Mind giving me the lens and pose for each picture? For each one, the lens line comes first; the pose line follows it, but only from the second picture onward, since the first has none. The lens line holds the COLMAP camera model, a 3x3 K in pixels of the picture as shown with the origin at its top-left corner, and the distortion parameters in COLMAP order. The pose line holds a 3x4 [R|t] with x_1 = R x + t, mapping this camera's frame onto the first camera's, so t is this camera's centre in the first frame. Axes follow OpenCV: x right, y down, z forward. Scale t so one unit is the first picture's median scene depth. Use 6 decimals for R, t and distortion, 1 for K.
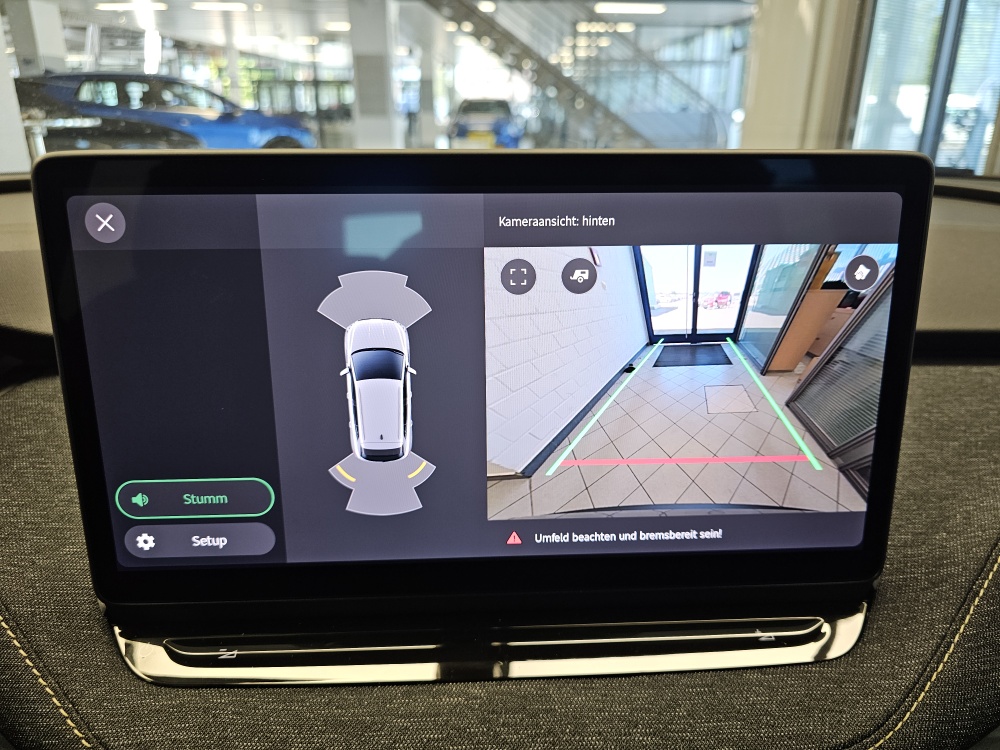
lens RADIAL K [[696.7, 0, 510.3], [0, 696.7, 377.4], [0, 0, 1]] dist [0.003976, -0.025283]
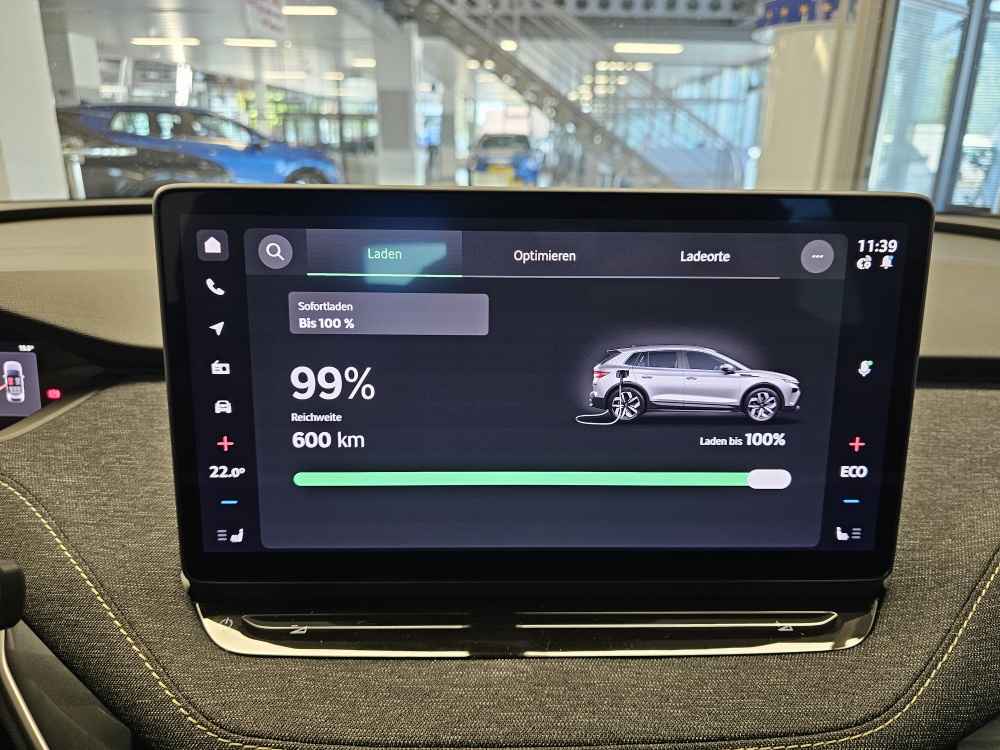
lens RADIAL K [[695.4, 0, 510.2], [0, 695.4, 374.4], [0, 0, 1]] dist [0.011449, -0.031185]
pose [[0.999620, 0.018292, -0.020614, -0.002936], [-0.019248, 0.998702, -0.047164, 0.002013], [0.019724, 0.047543, 0.998674, -0.007216]]
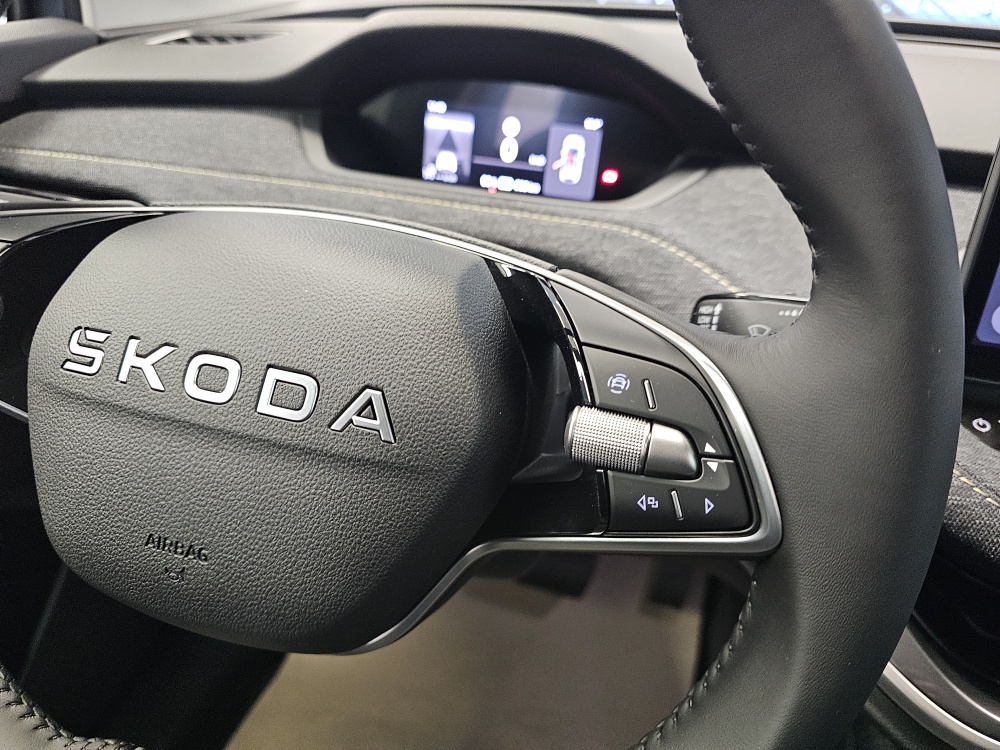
lens RADIAL K [[706.8, 0, 478.0], [0, 706.8, 372.7], [0, 0, 1]] dist [0.005633, -0.000780]
pose [[0.942885, 0.189402, -0.274035, -0.053957], [-0.153712, 0.977193, 0.146512, 0.015952], [0.295535, -0.096021, 0.950494, -0.009701]]
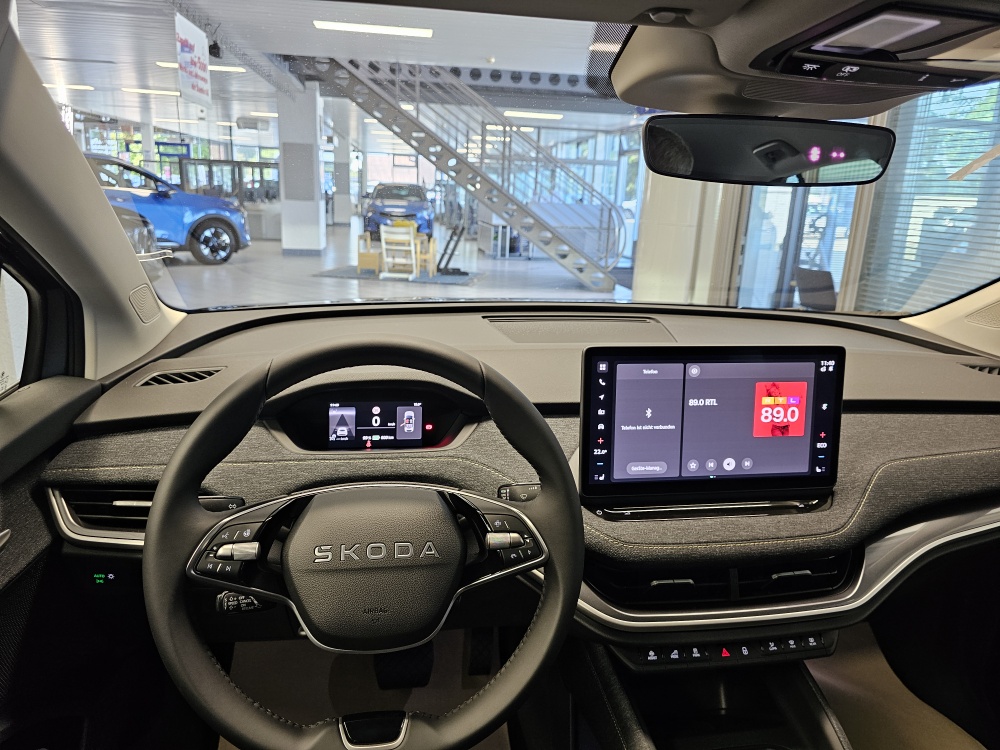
lens RADIAL K [[678.8, 0, 499.5], [0, 678.8, 366.4], [0, 0, 1]] dist [0.054864, -0.071305]
pose [[0.990998, 0.002959, 0.133844, -0.073917], [0.012321, 0.993497, -0.113194, 0.006112], [-0.133309, 0.113824, 0.984517, -0.100103]]
